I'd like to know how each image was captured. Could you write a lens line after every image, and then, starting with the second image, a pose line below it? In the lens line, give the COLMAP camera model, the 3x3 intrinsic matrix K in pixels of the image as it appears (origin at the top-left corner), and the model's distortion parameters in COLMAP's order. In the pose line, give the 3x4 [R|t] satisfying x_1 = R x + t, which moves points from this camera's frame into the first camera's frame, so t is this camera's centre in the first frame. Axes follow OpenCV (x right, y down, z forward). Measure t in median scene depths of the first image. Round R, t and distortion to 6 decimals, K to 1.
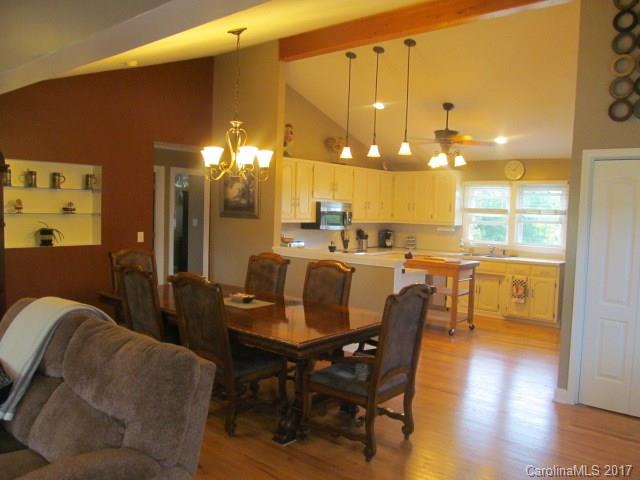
lens RADIAL K [[536.5, 0, 322.5], [0, 536.5, 239.3], [0, 0, 1]] dist [-0.058223, 0.012887]
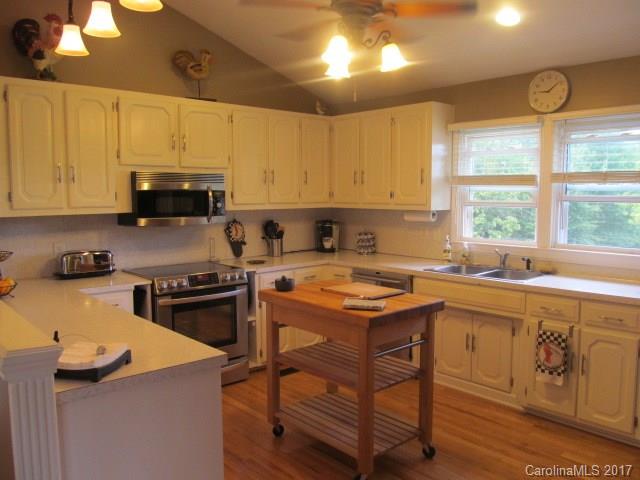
lens RADIAL K [[536.5, 0, 323.9], [0, 536.5, 241.8], [0, 0, 1]] dist [-0.058223, 0.012887]
pose [[0.991127, -0.016115, -0.131936, 0.221706], [0.020660, 0.999237, 0.033154, -0.015652], [0.131301, -0.035586, 0.990704, 0.500125]]
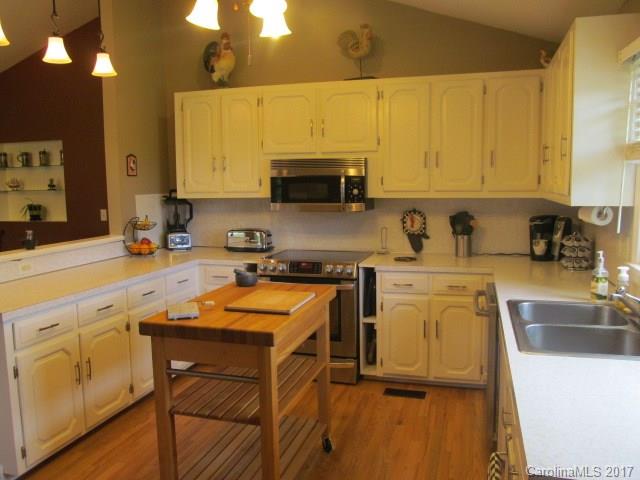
lens RADIAL K [[536.5, 0, 315.9], [0, 536.5, 240.4], [0, 0, 1]] dist [-0.058223, 0.012887]
pose [[0.387172, 0.070534, -0.919306, 0.488450], [-0.026986, 0.997509, 0.065169, -0.023225], [0.921612, -0.000423, 0.388111, 0.786243]]
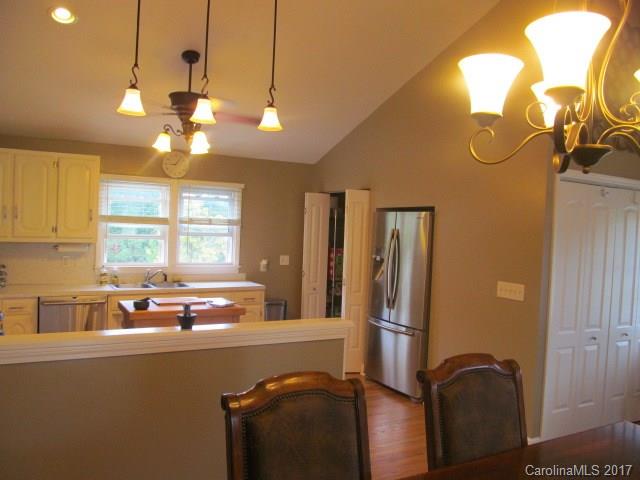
lens RADIAL K [[536.5, 0, 324.8], [0, 536.5, 240.8], [0, 0, 1]] dist [-0.058223, 0.012887]
pose [[0.340934, -0.045417, 0.938990, -0.262756], [0.024919, 0.998918, 0.039268, -0.048206], [-0.939757, 0.010011, 0.341697, 0.553402]]
